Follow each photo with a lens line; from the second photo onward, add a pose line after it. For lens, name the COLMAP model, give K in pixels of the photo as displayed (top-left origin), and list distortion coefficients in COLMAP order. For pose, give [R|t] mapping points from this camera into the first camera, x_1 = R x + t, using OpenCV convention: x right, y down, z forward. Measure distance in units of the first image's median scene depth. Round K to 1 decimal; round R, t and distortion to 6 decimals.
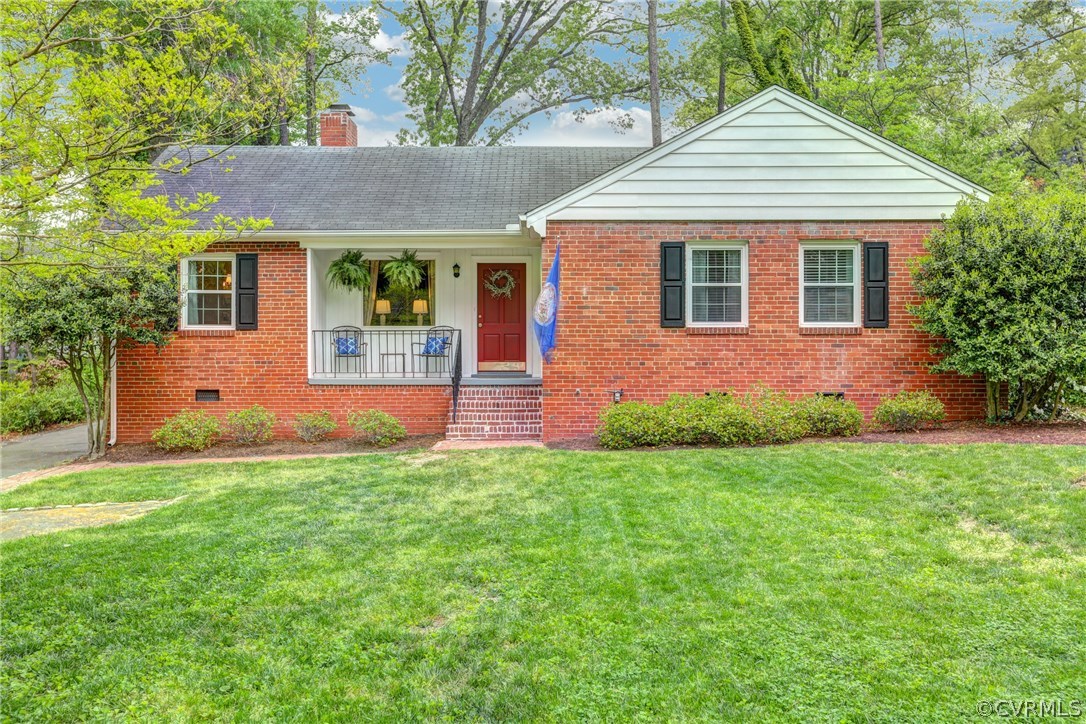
lens RADIAL K [[1022.4, 0, 543.0], [0, 1022.4, 362.0], [0, 0, 1]] dist [0.071067, 0.028582]
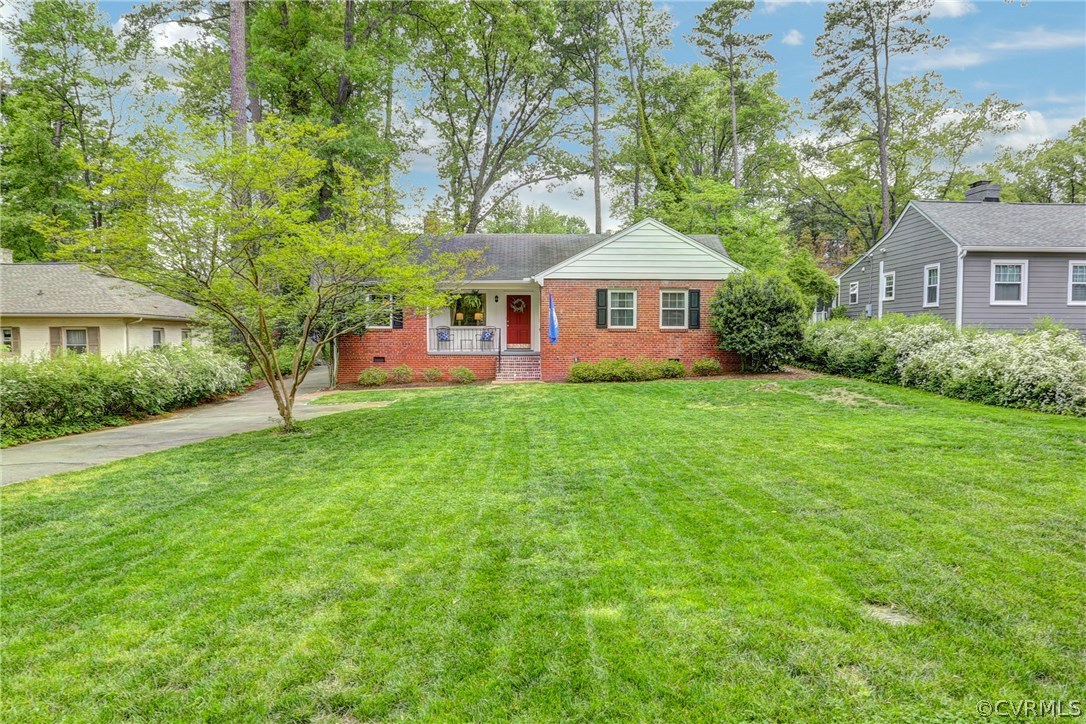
lens RADIAL K [[715.5, 0, 539.2], [0, 715.5, 388.7], [0, 0, 1]] dist [-0.007936, -0.000448]
pose [[0.999604, 0.001776, 0.028074, -0.047086], [-0.003528, 0.998040, 0.062472, -0.000505], [-0.027908, -0.062547, 0.997652, -0.508302]]
